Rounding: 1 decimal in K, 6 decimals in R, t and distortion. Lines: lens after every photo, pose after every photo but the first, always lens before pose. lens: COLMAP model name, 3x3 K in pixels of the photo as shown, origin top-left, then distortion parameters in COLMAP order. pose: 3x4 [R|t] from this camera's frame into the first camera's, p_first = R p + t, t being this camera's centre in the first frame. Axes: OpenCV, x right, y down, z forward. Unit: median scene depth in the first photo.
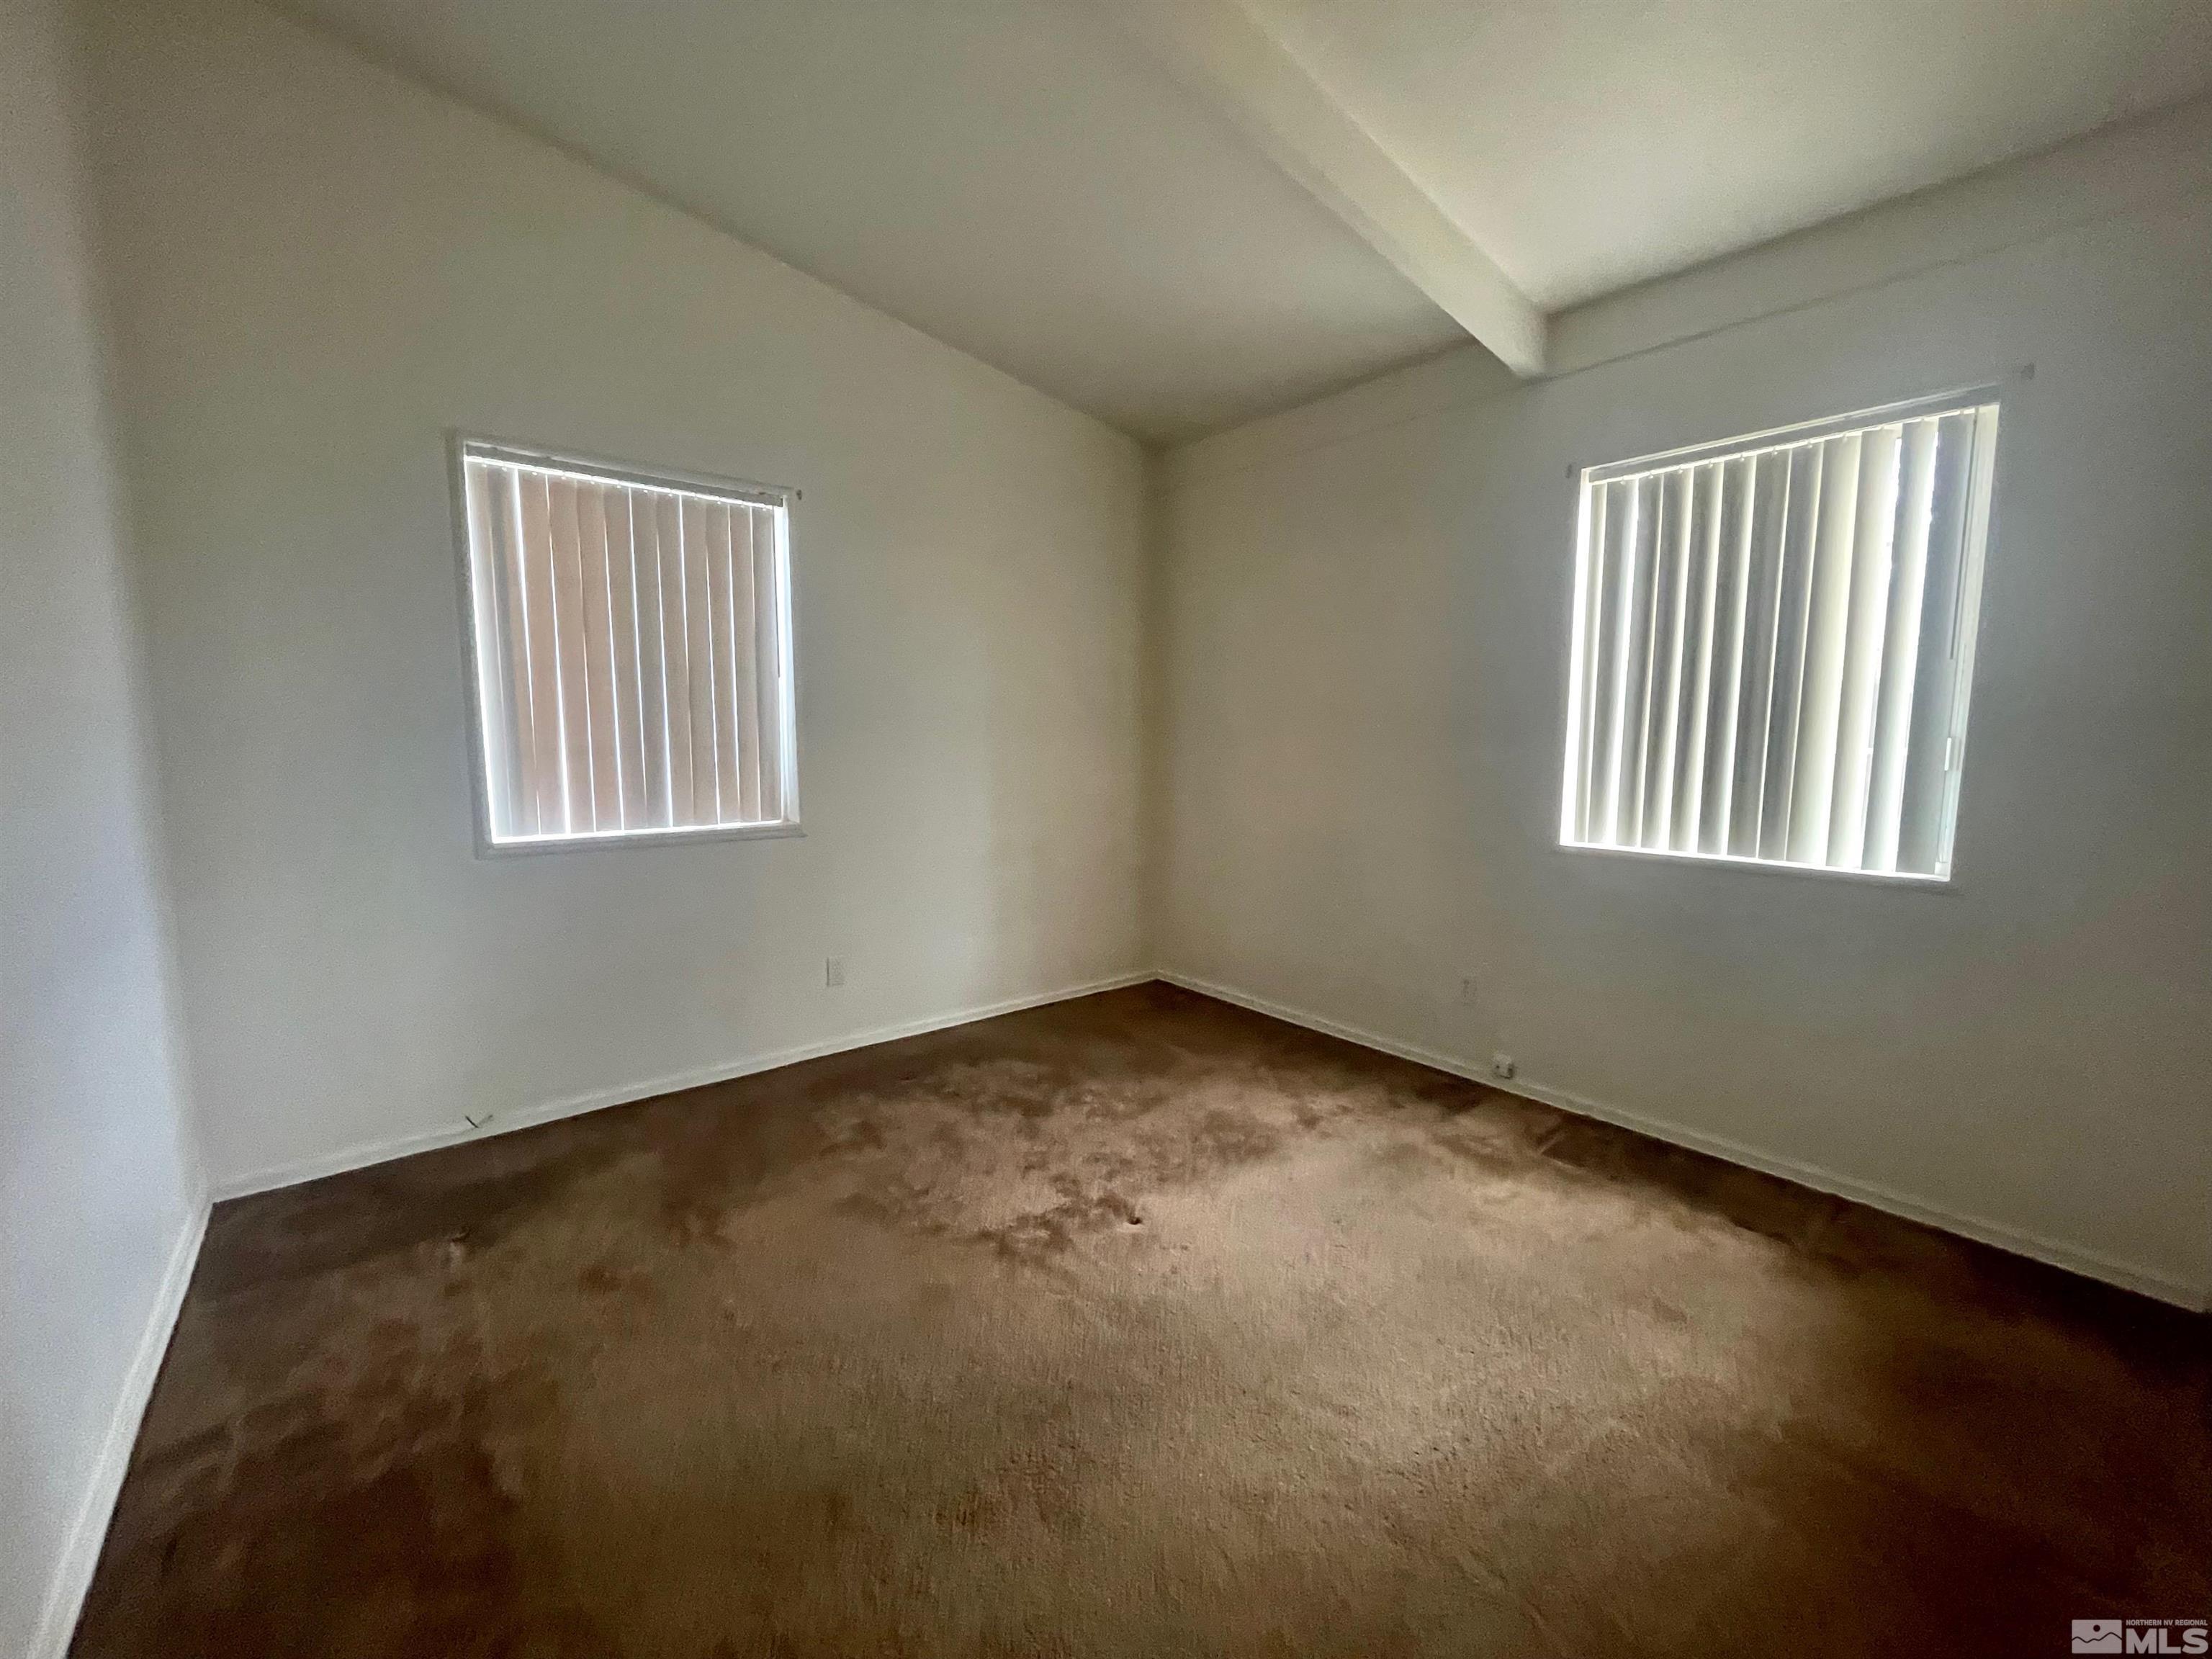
lens RADIAL K [[894.1, 0, 1087.8], [0, 894.1, 821.3], [0, 0, 1]] dist [0.000323, 0.000132]
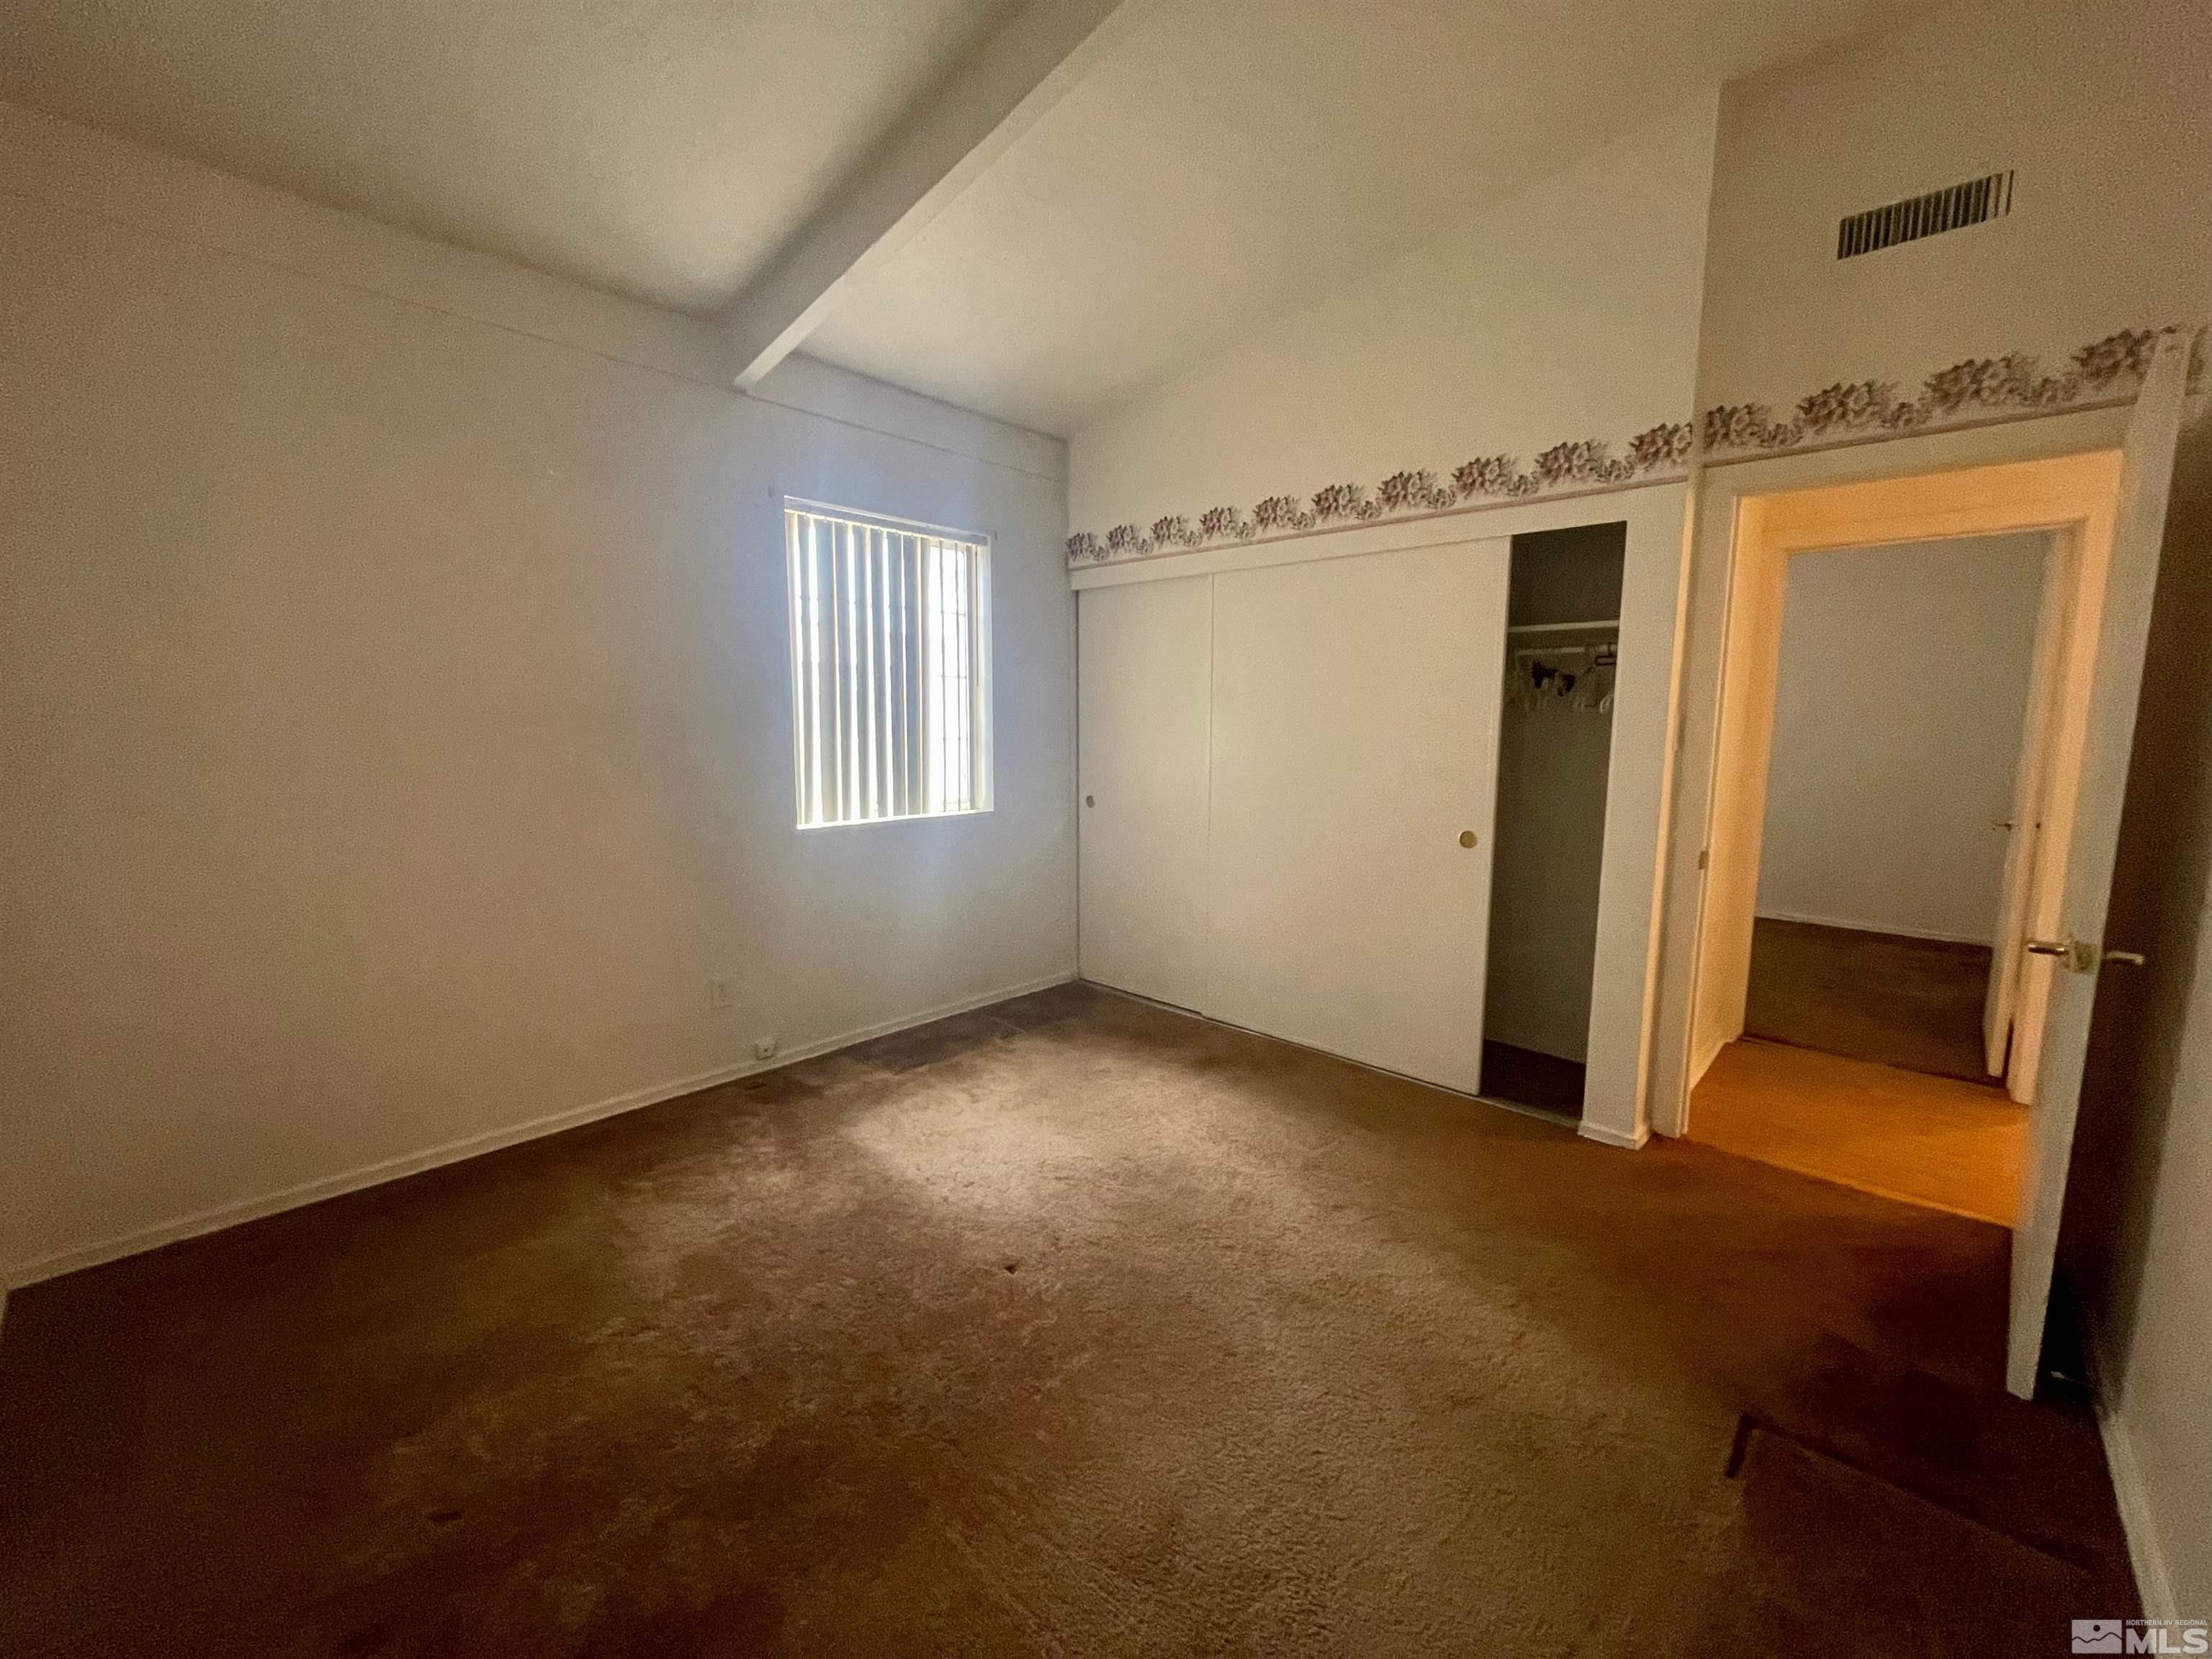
lens RADIAL K [[894.1, 0, 1090.8], [0, 894.1, 825.6], [0, 0, 1]] dist [0.000323, 0.000132]
pose [[-0.125540, -0.118989, 0.984927, -0.682252], [0.100724, 0.986123, 0.131972, -0.098802], [-0.986962, 0.115773, -0.111813, 0.820439]]
